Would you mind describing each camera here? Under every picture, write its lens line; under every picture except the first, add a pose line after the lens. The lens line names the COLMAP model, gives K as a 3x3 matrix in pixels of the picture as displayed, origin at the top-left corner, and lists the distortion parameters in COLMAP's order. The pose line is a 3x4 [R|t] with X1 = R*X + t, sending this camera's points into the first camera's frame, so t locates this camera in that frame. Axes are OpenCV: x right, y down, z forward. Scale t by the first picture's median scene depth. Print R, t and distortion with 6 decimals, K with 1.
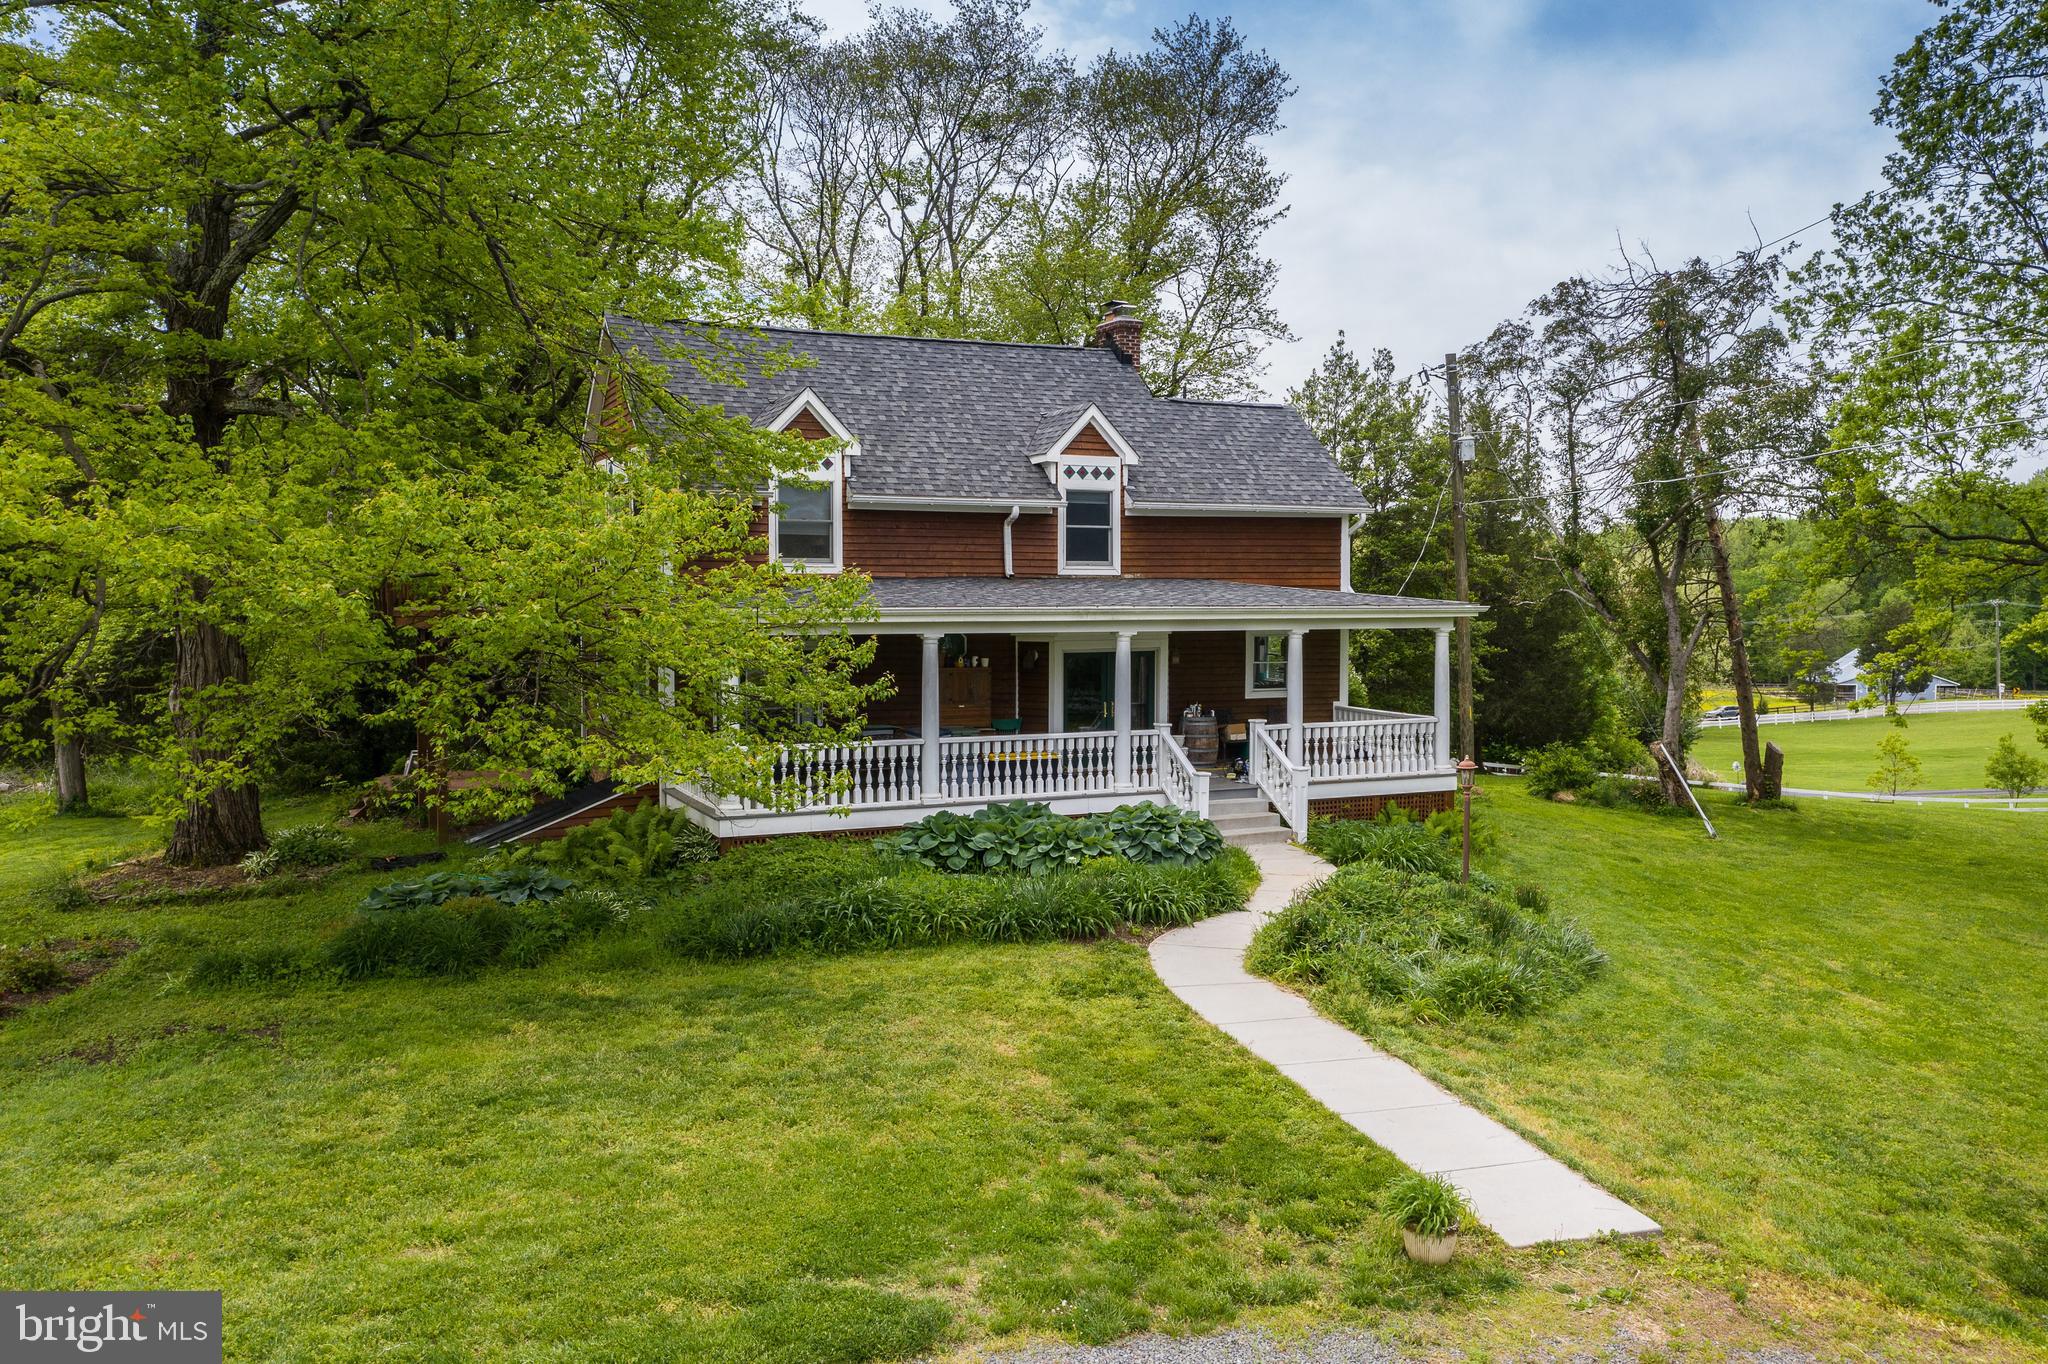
lens RADIAL K [[1635.2, 0, 1021.3], [0, 1635.2, 668.0], [0, 0, 1]] dist [-0.006078, 0.003020]
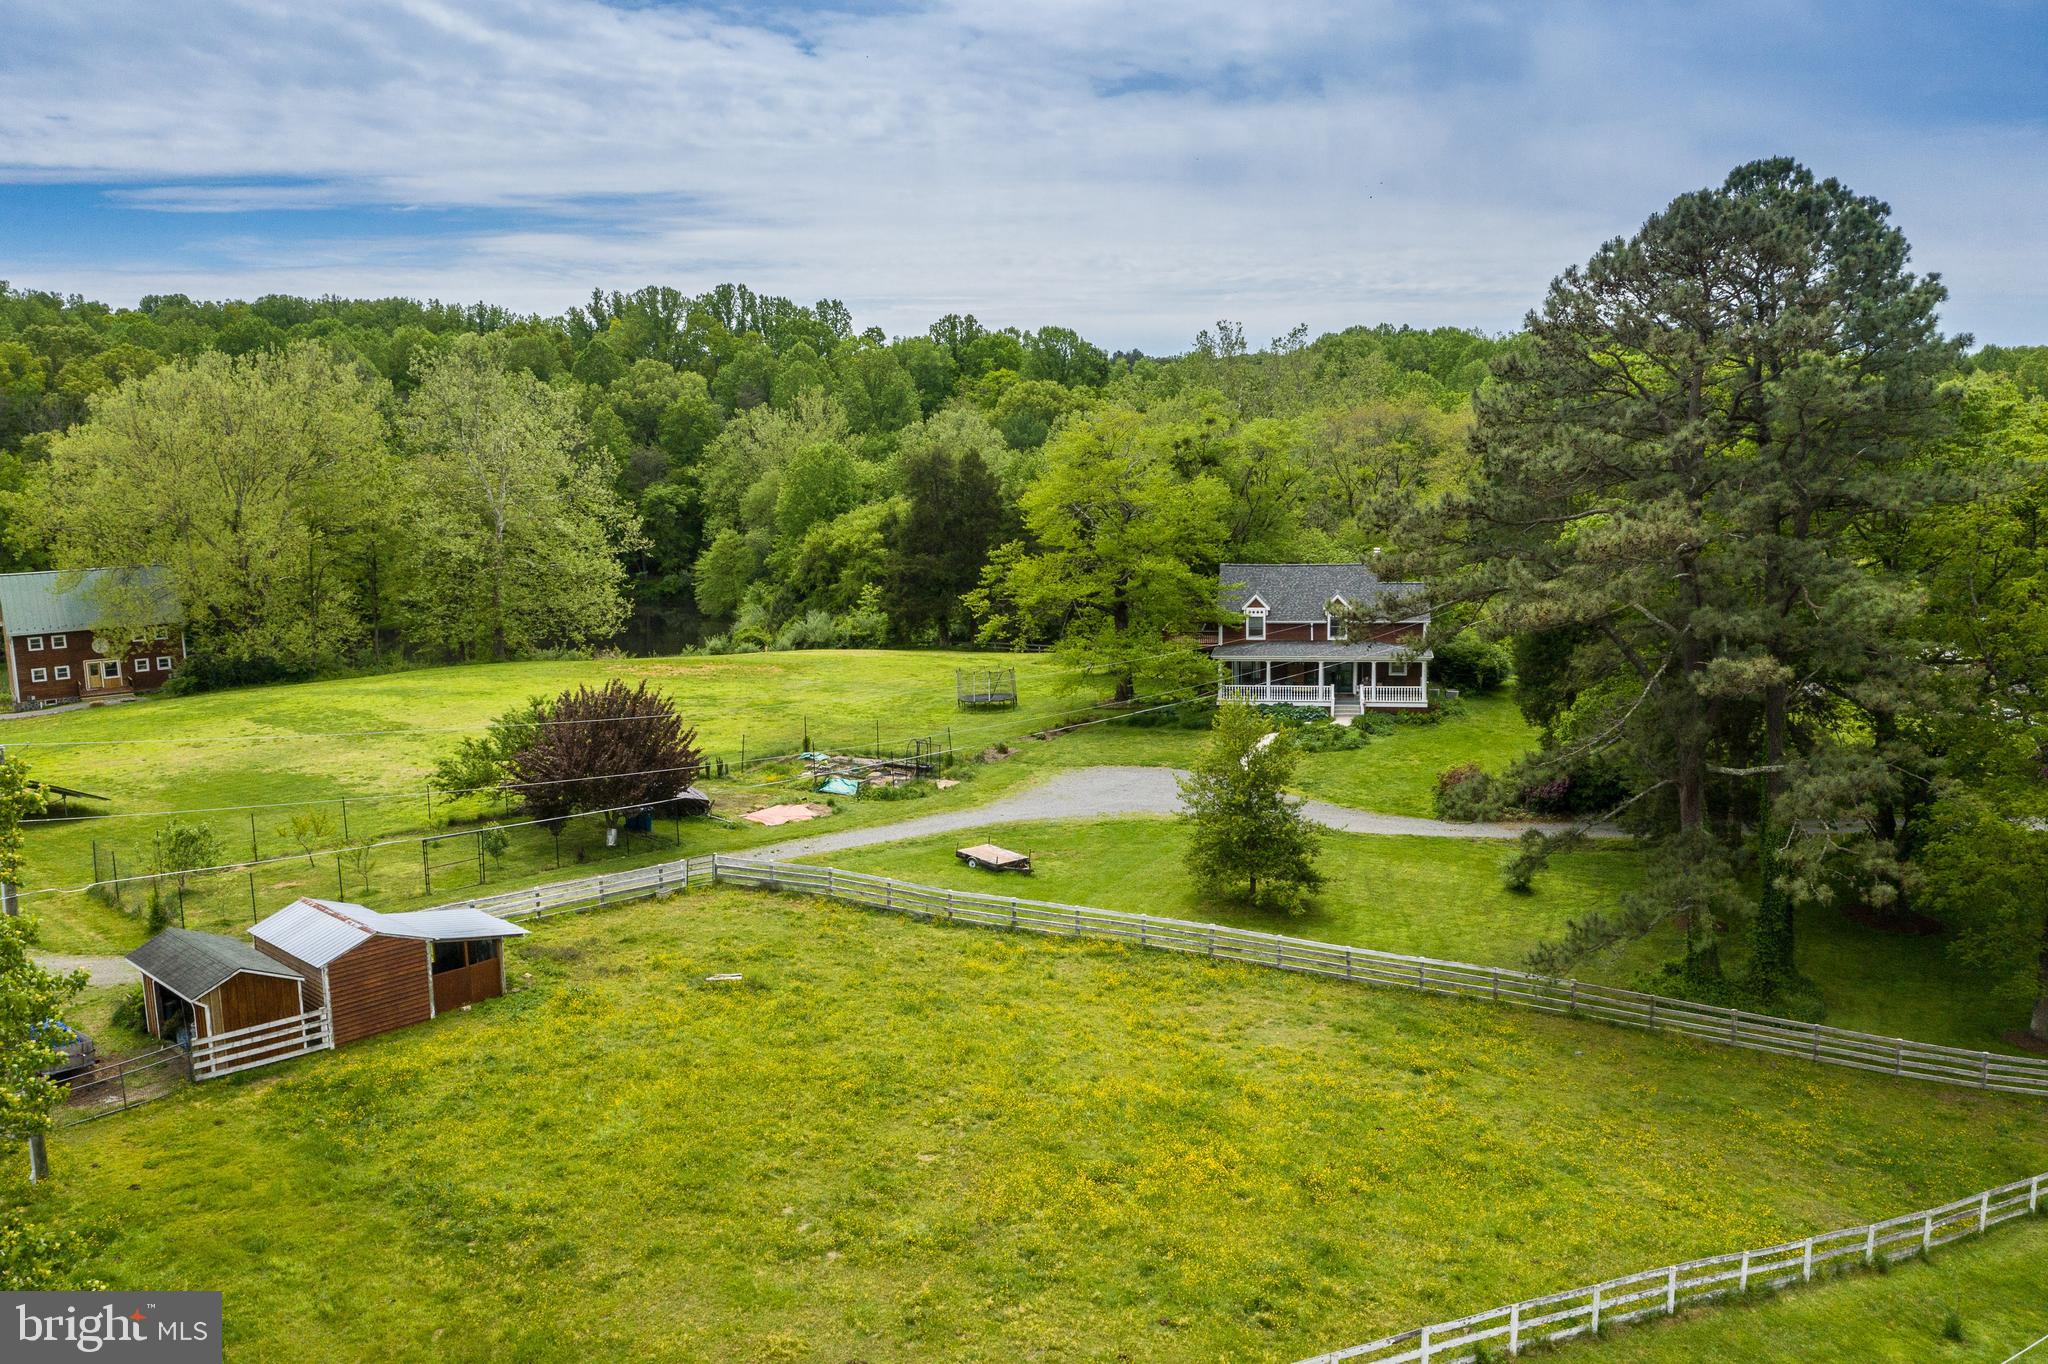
lens RADIAL K [[1635.2, 0, 1010.6], [0, 1635.2, 695.7], [0, 0, 1]] dist [-0.006078, 0.003020]
pose [[0.803532, 0.081557, -0.589649, 1.739161], [-0.002050, 0.990943, 0.134269, -0.453555], [0.595259, -0.106680, 0.796421, -2.526439]]
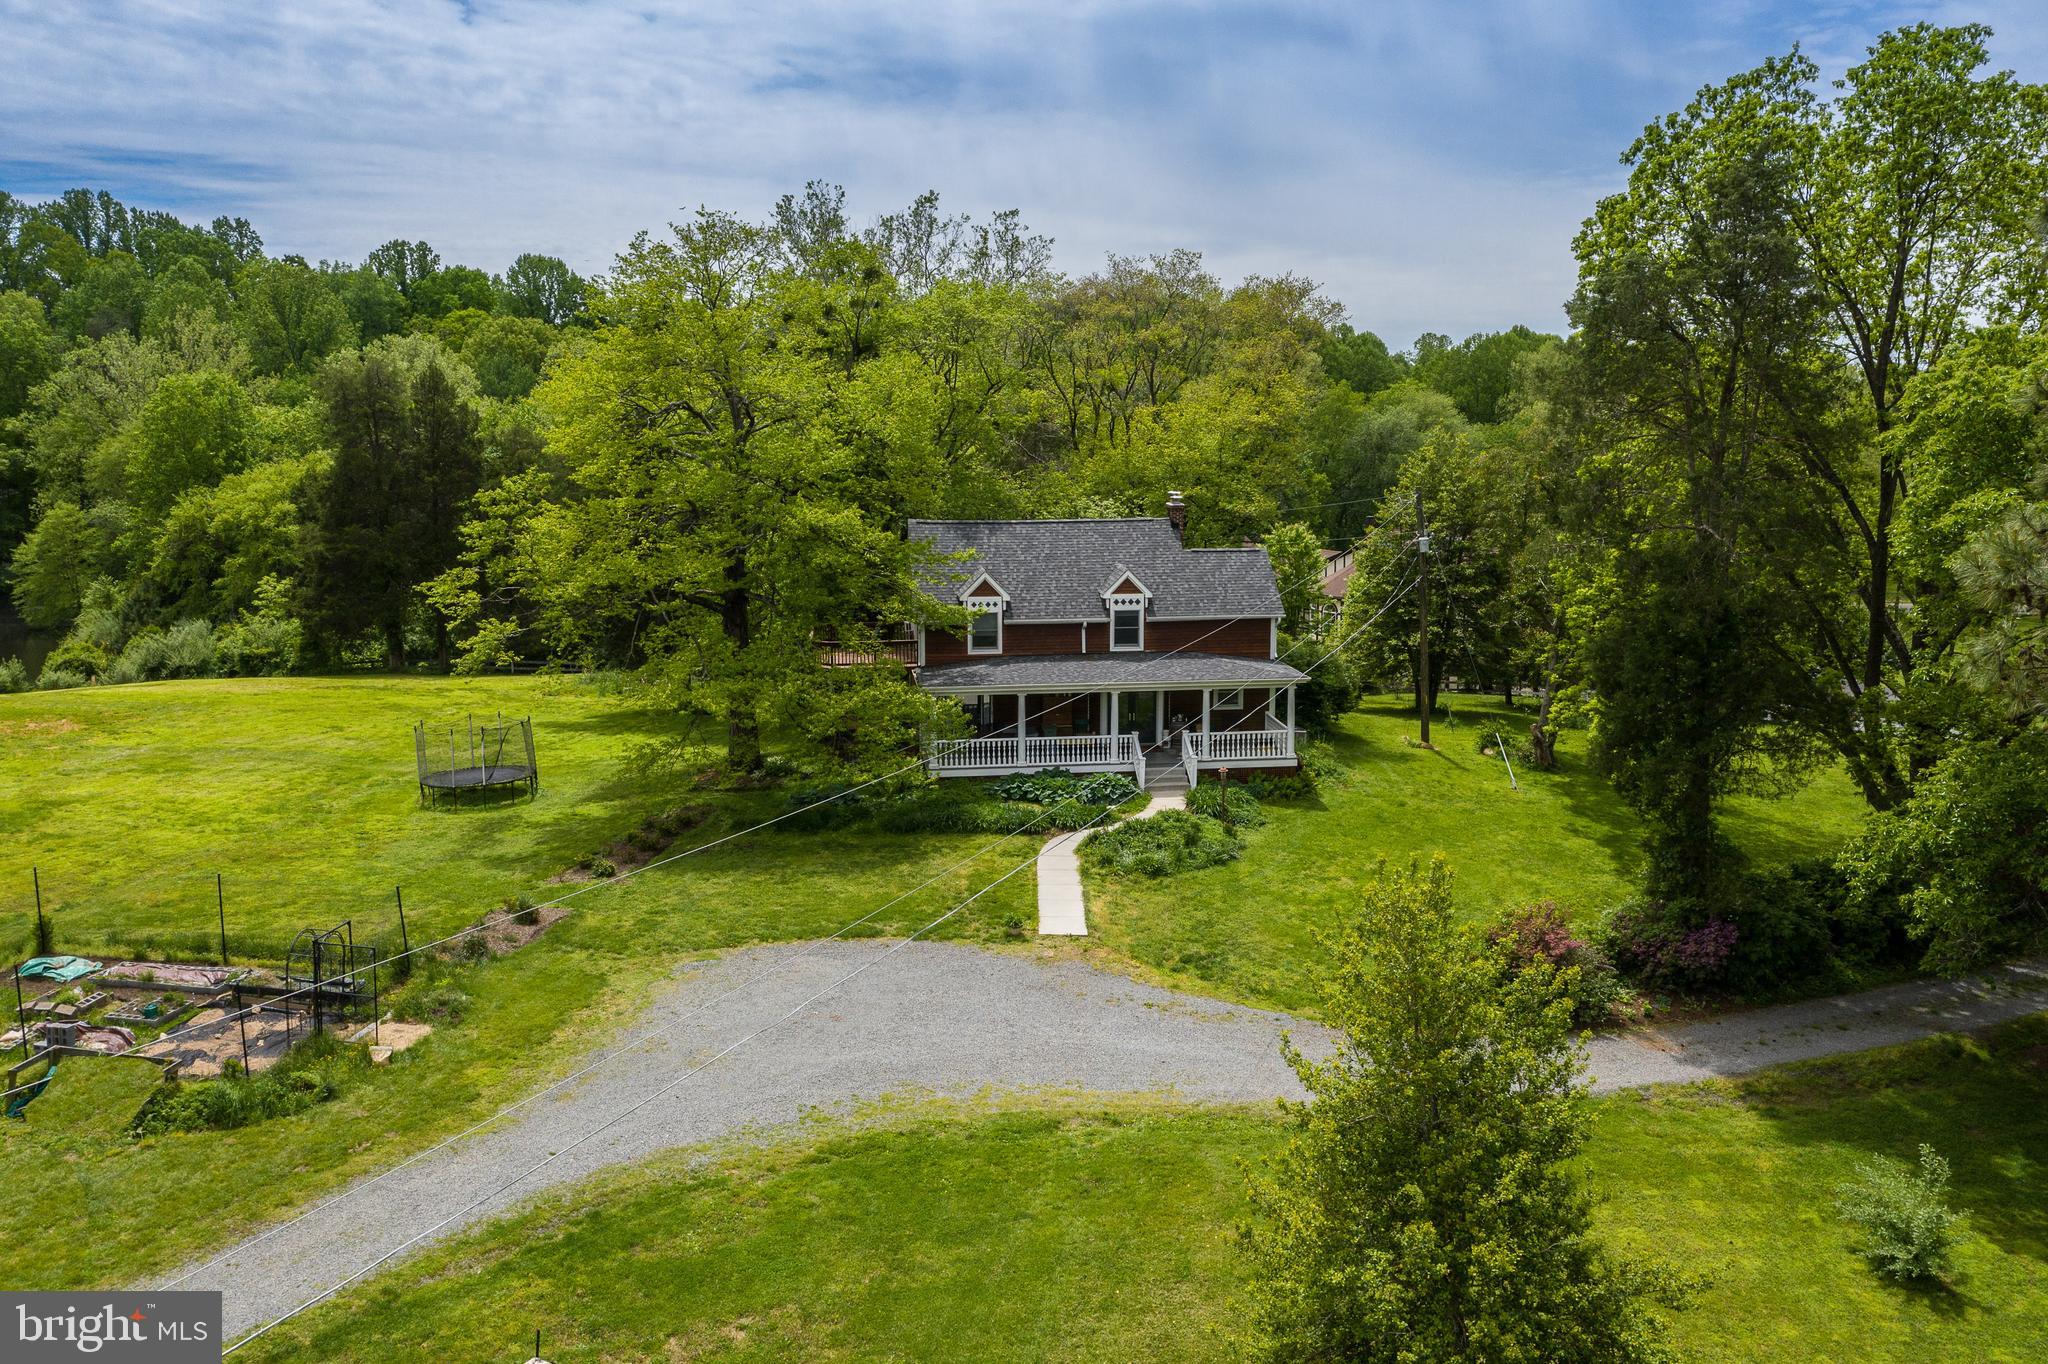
lens RADIAL K [[1635.2, 0, 1021.6], [0, 1635.2, 675.5], [0, 0, 1]] dist [-0.006078, 0.003020]
pose [[0.950074, 0.047195, -0.308435, 0.597475], [-0.009615, 0.992454, 0.122243, -0.299329], [0.311876, -0.113175, 0.943358, -1.072326]]
